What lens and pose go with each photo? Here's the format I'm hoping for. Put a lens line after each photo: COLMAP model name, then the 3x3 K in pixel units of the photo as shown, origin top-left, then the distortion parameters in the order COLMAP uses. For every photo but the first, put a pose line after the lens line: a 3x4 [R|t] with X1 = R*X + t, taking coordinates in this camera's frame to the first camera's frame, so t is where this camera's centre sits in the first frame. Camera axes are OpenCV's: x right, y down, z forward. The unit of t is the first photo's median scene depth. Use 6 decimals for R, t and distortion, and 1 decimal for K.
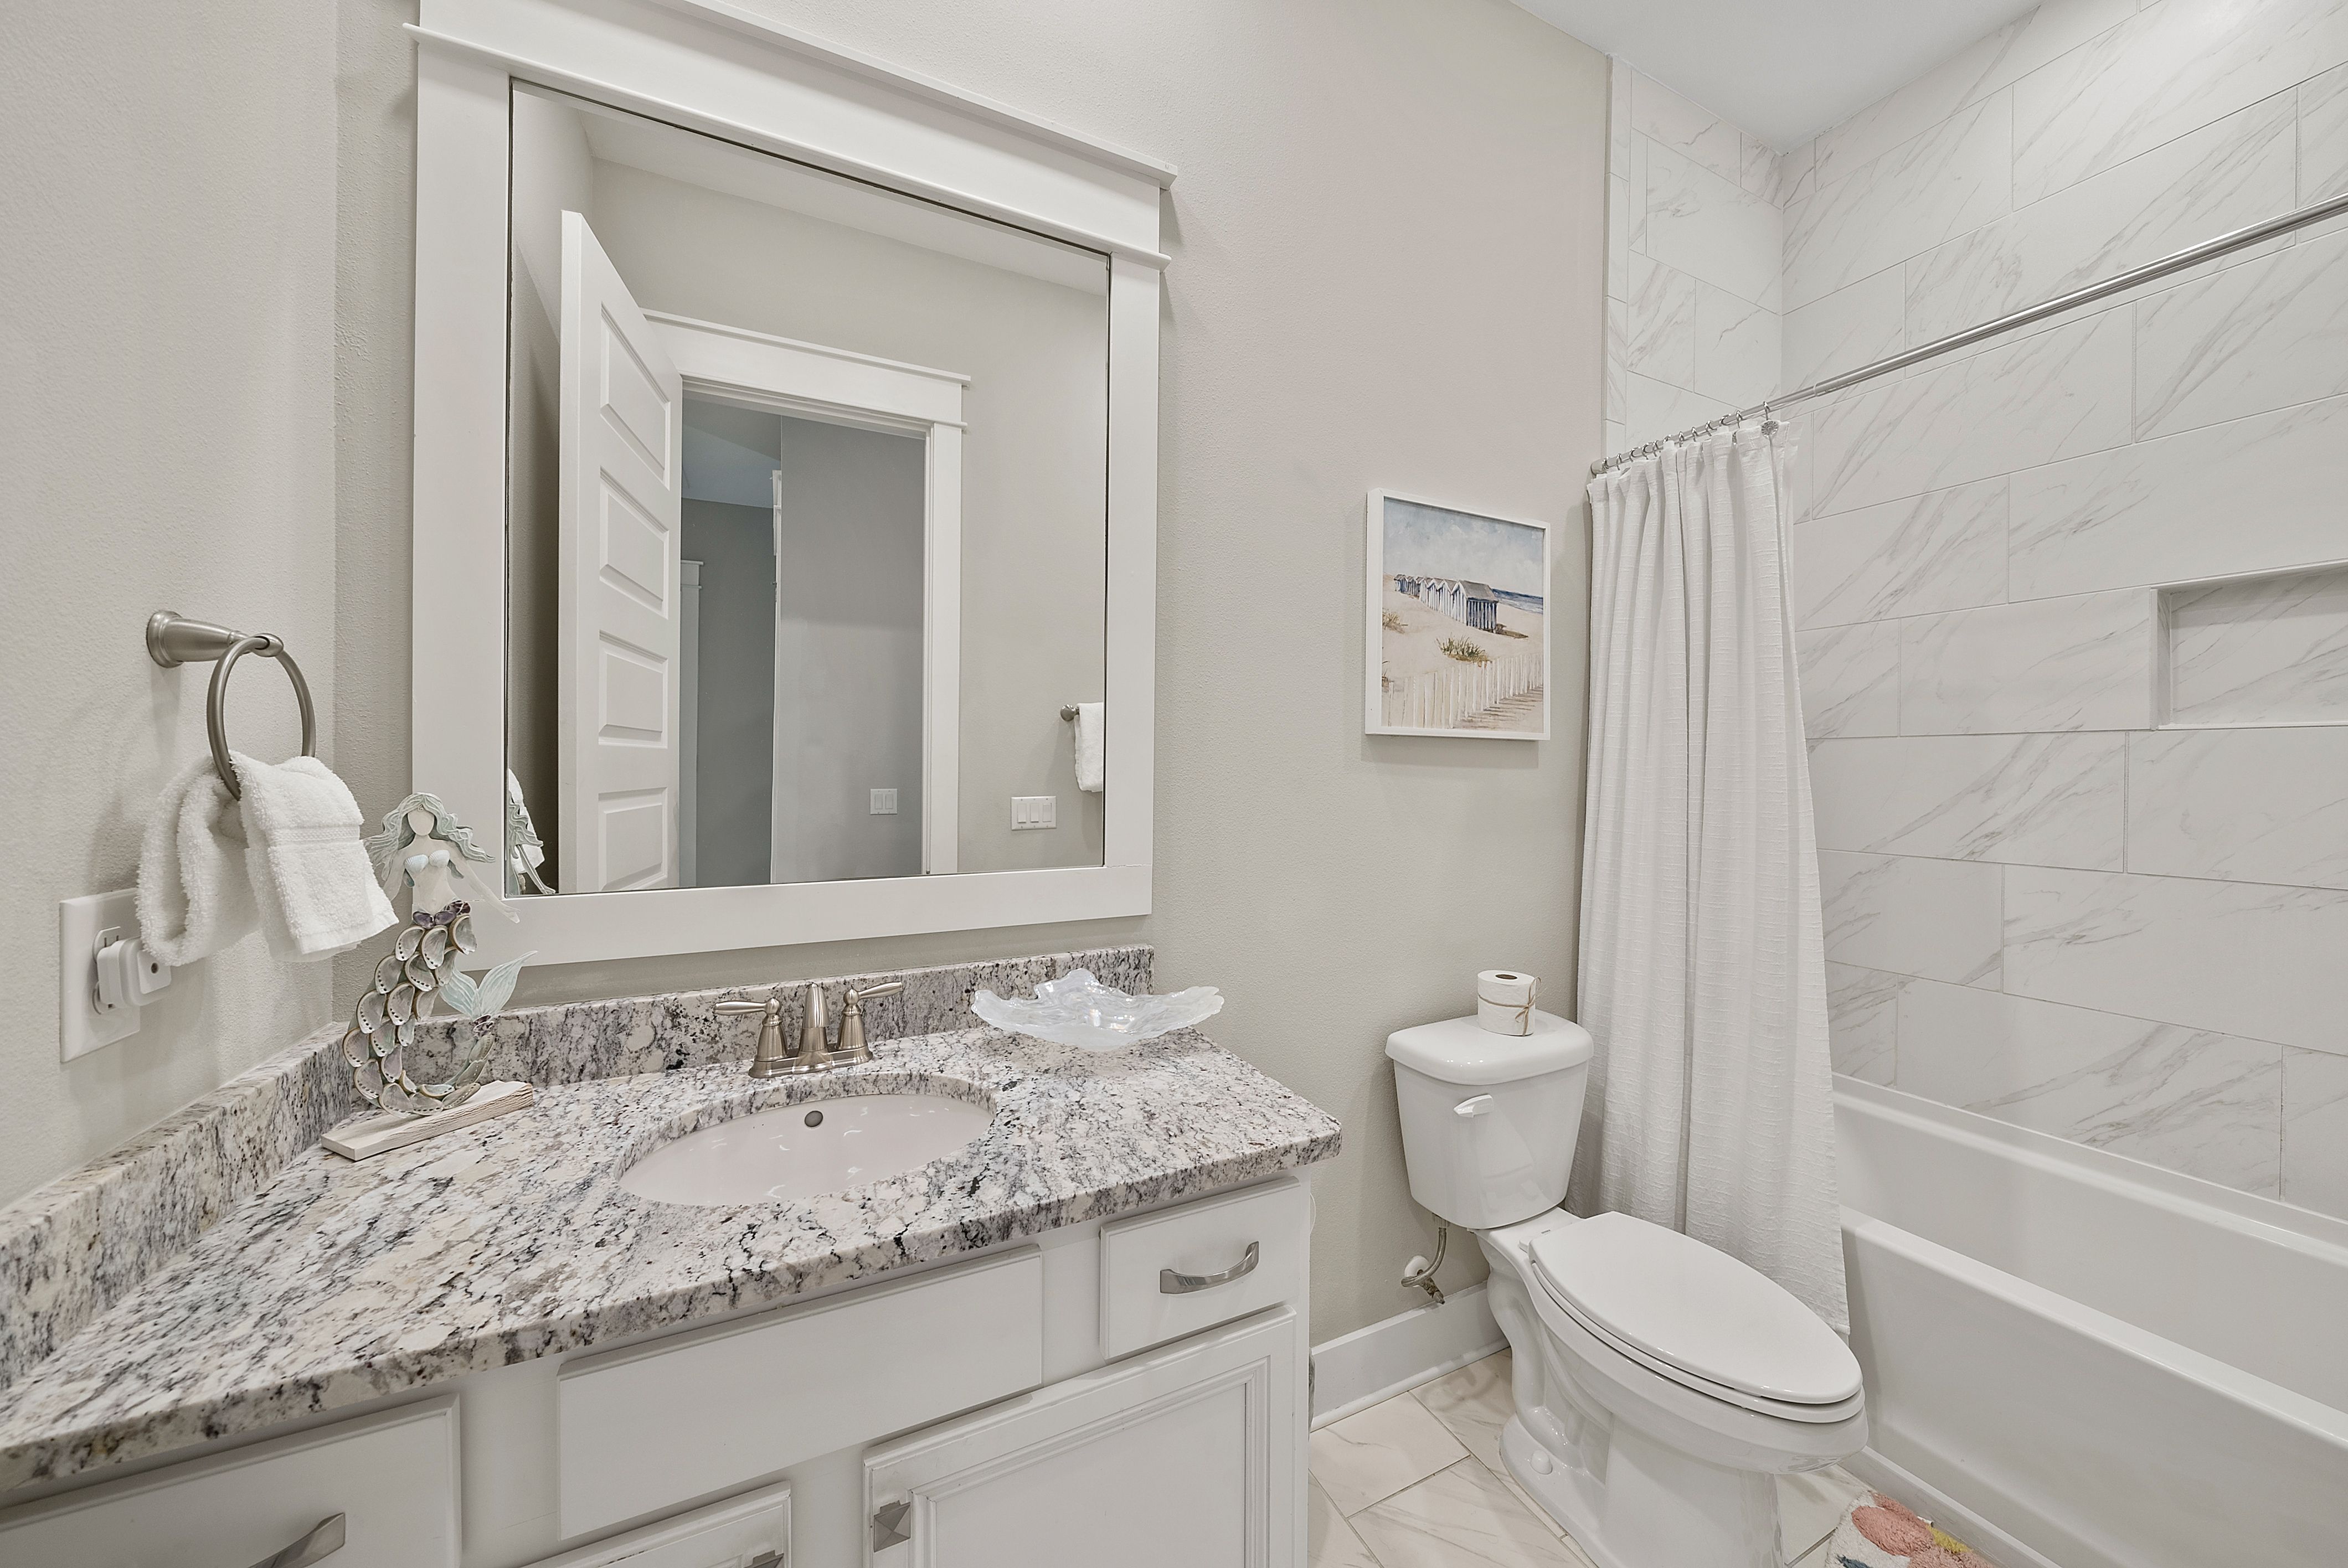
lens RADIAL K [[826.1, 0, 1181.1], [0, 826.1, 751.6], [0, 0, 1]] dist [0.000513, 0.000086]
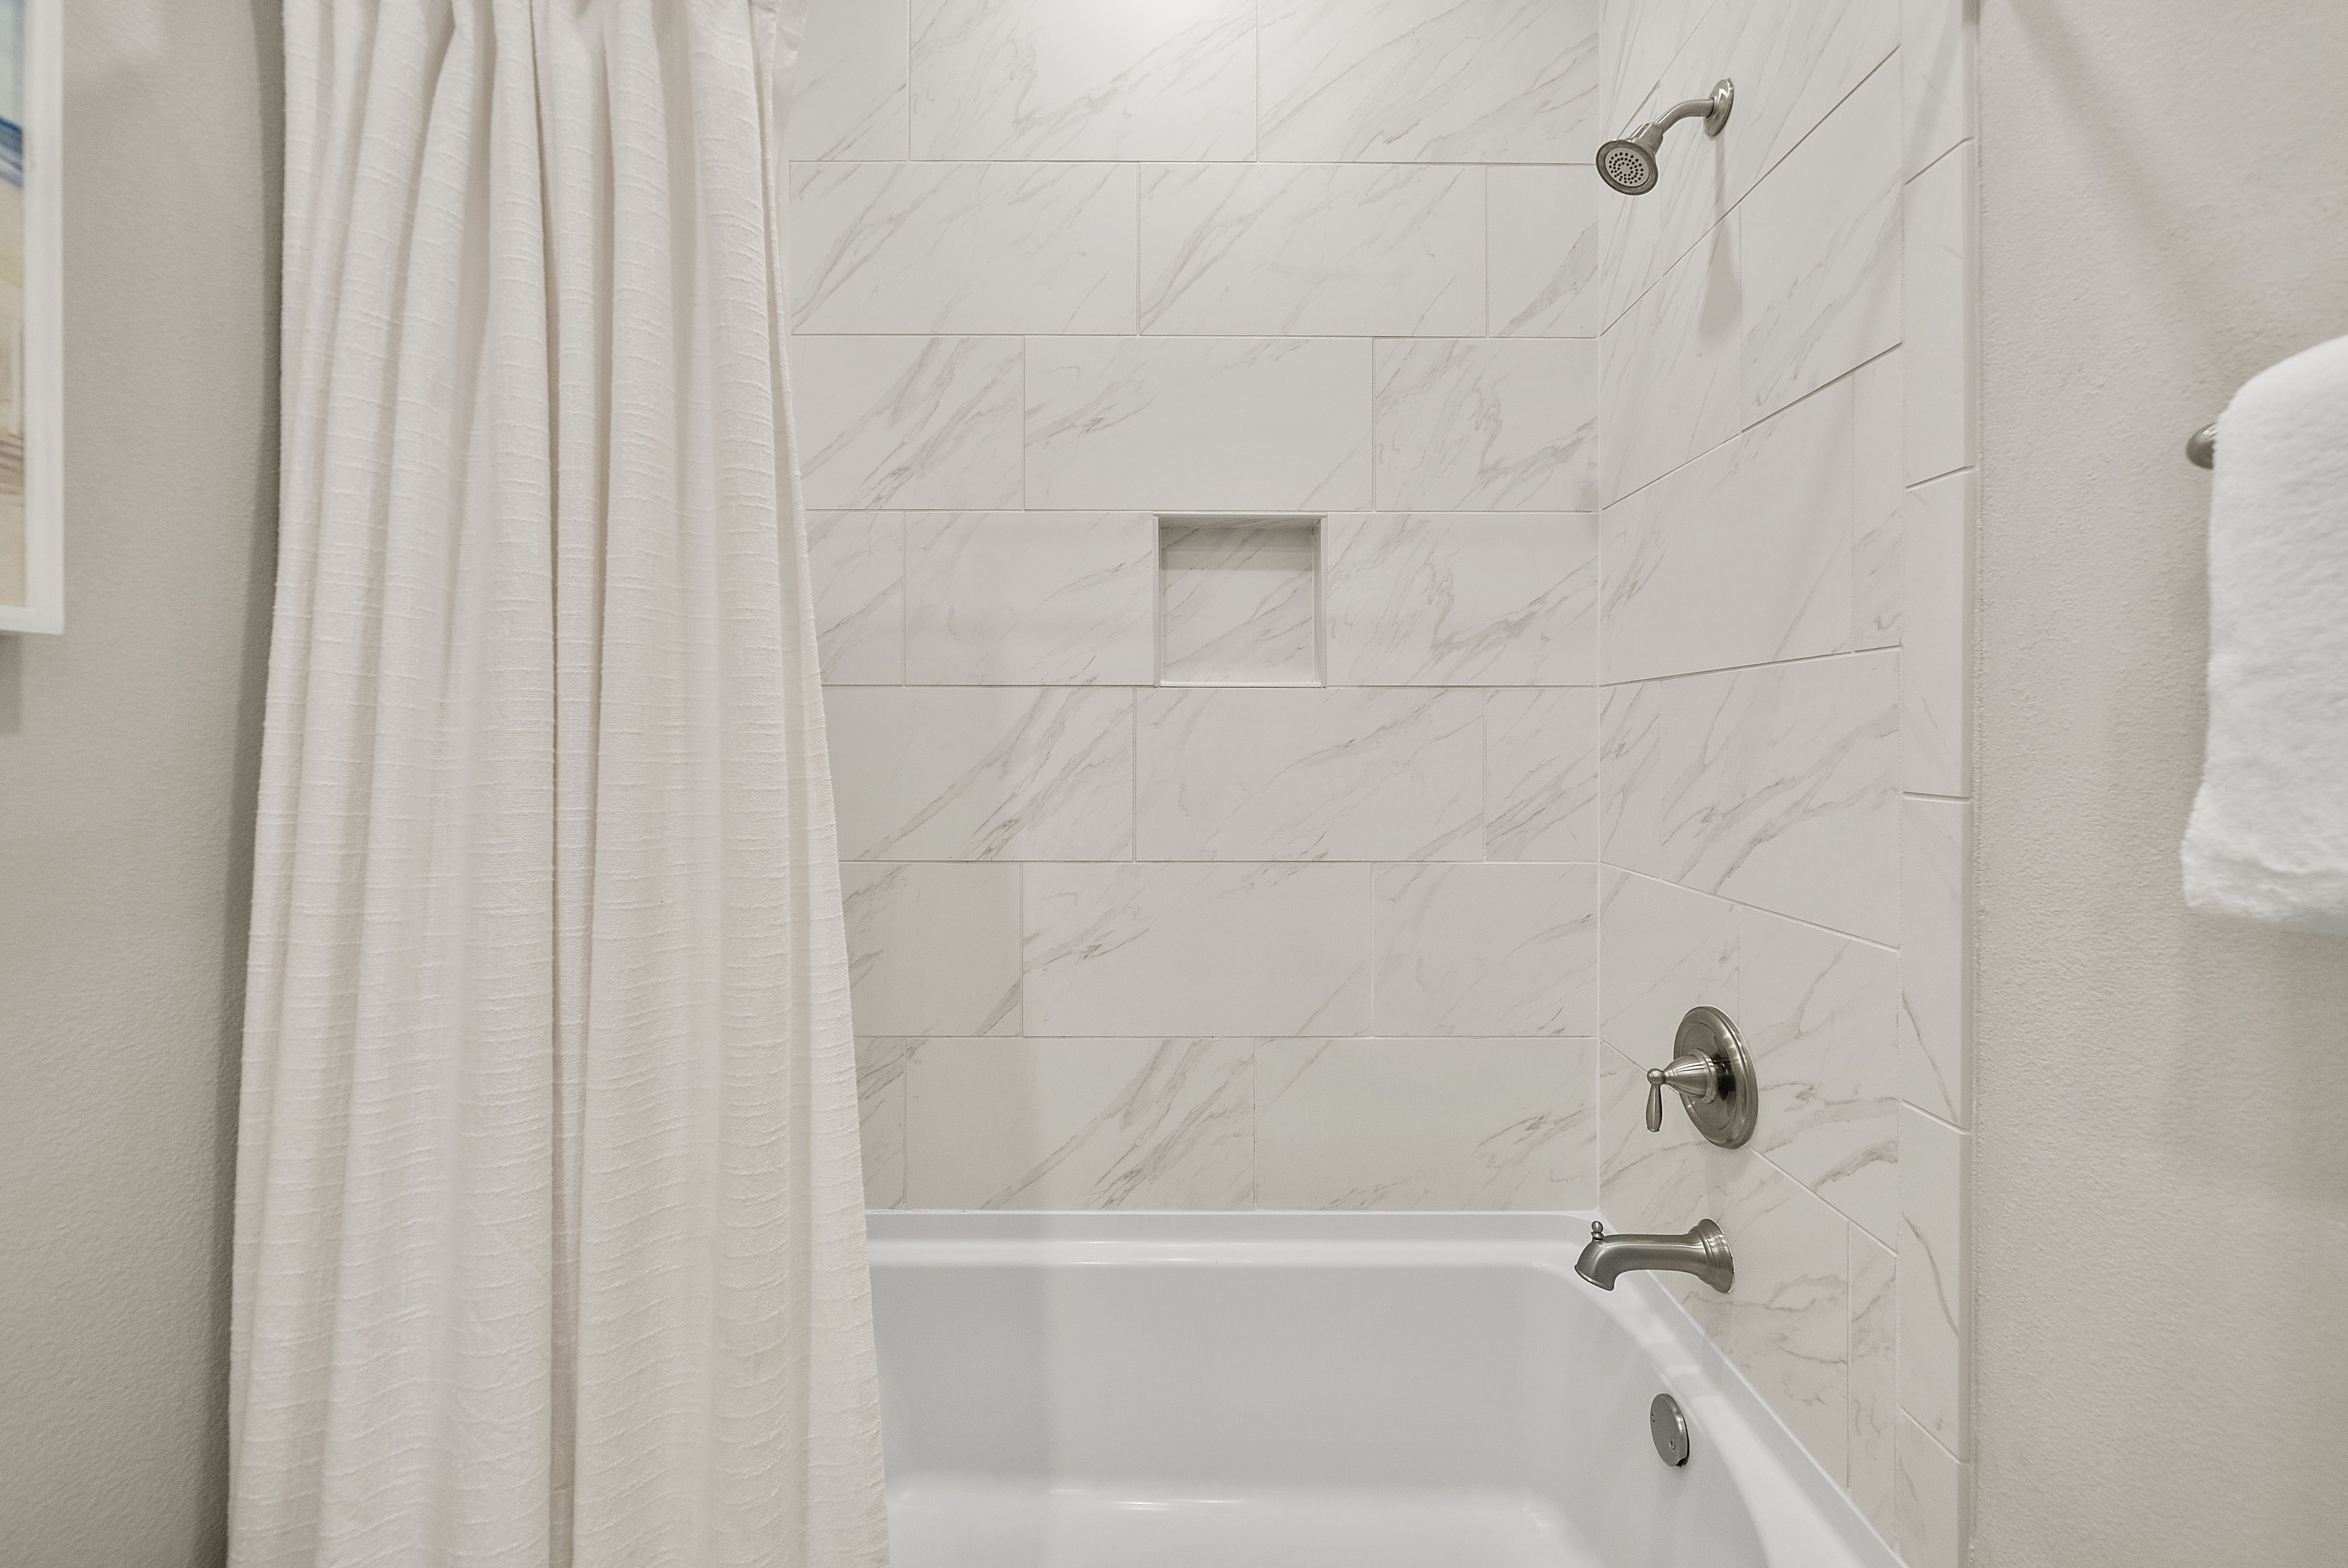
lens RADIAL K [[877.1, 0, 1187.7], [0, 877.1, 764.5], [0, 0, 1]] dist [-0.012386, 0.003930]
pose [[0.432288, -0.031930, 0.901170, 0.372838], [-0.018617, 0.998844, 0.044321, 0.011924], [-0.901544, -0.035936, 0.431193, 0.556909]]
